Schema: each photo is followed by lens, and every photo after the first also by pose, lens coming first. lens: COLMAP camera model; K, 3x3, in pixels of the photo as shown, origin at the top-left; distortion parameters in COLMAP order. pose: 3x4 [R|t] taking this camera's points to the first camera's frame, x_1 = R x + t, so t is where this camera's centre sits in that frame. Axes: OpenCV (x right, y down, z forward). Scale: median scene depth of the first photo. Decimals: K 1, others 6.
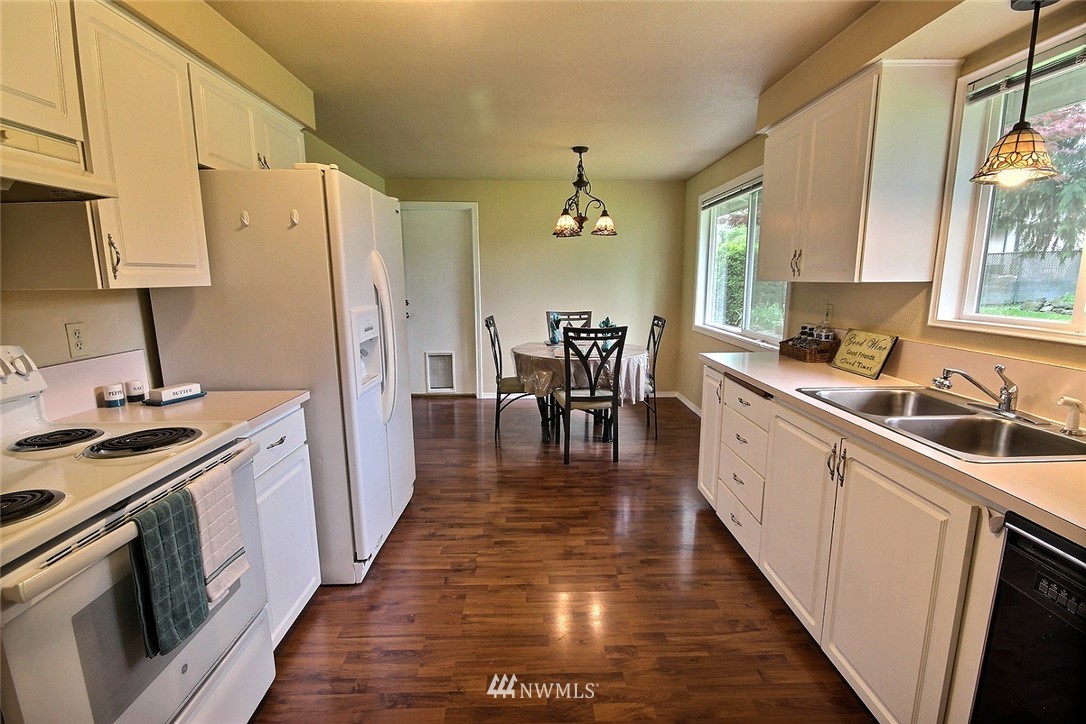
lens RADIAL K [[498.4, 0, 542.4], [0, 498.4, 365.3], [0, 0, 1]] dist [-0.001659, -0.003270]
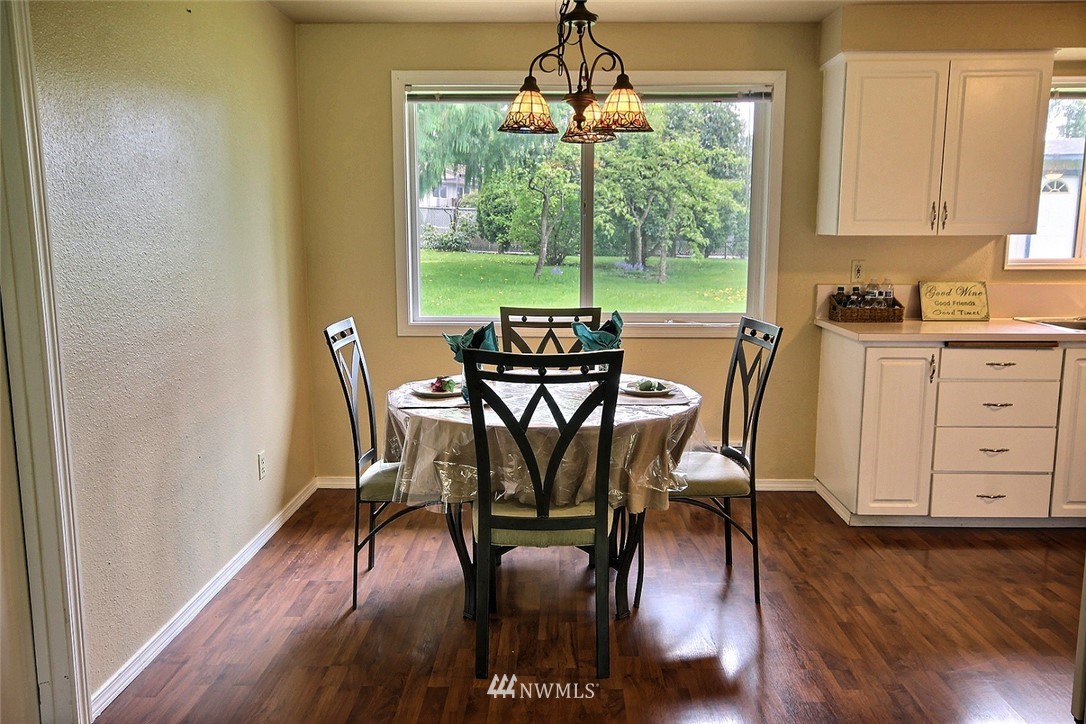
lens RADIAL K [[864.2, 0, 571.4], [0, 864.2, 359.1], [0, 0, 1]] dist [0.025015, 0.016492]
pose [[0.020030, -0.138729, 0.990128, -0.878156], [0.172728, 0.975916, 0.133243, -0.209257], [-0.984766, 0.168354, 0.043510, 1.243833]]
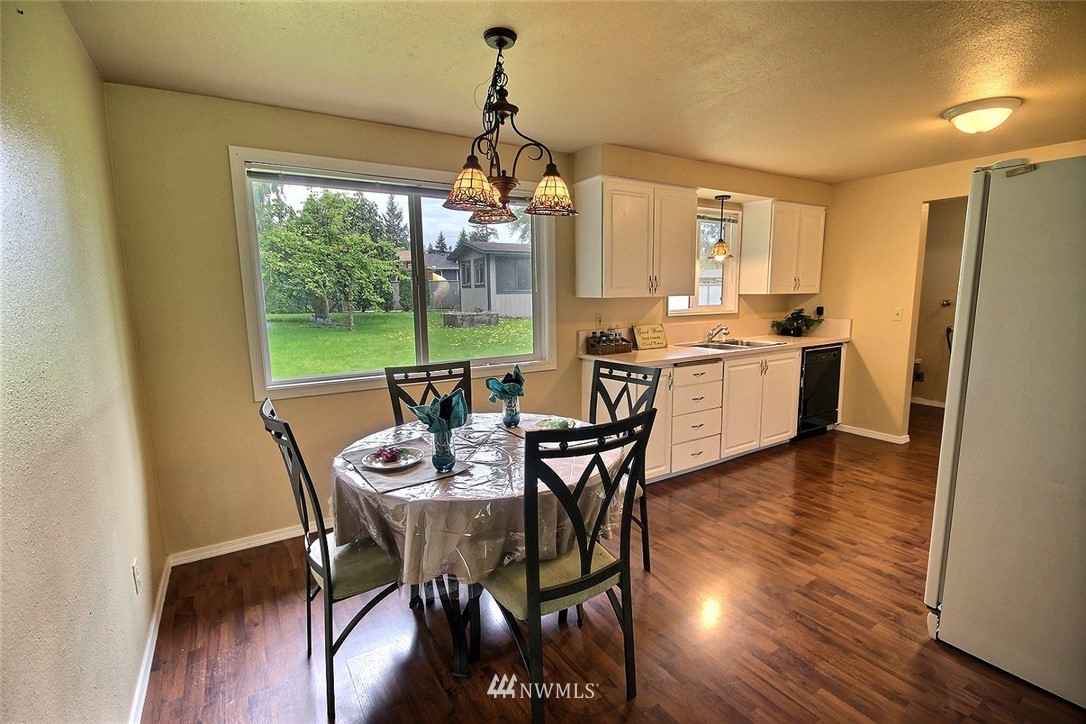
lens RADIAL K [[498.4, 0, 559.2], [0, 498.4, 364.6], [0, 0, 1]] dist [-0.001659, -0.003270]
pose [[-0.522335, -0.110161, 0.845595, -0.483887], [0.164797, 0.959887, 0.226847, -0.271081], [-0.836665, 0.257841, -0.483228, 1.522421]]
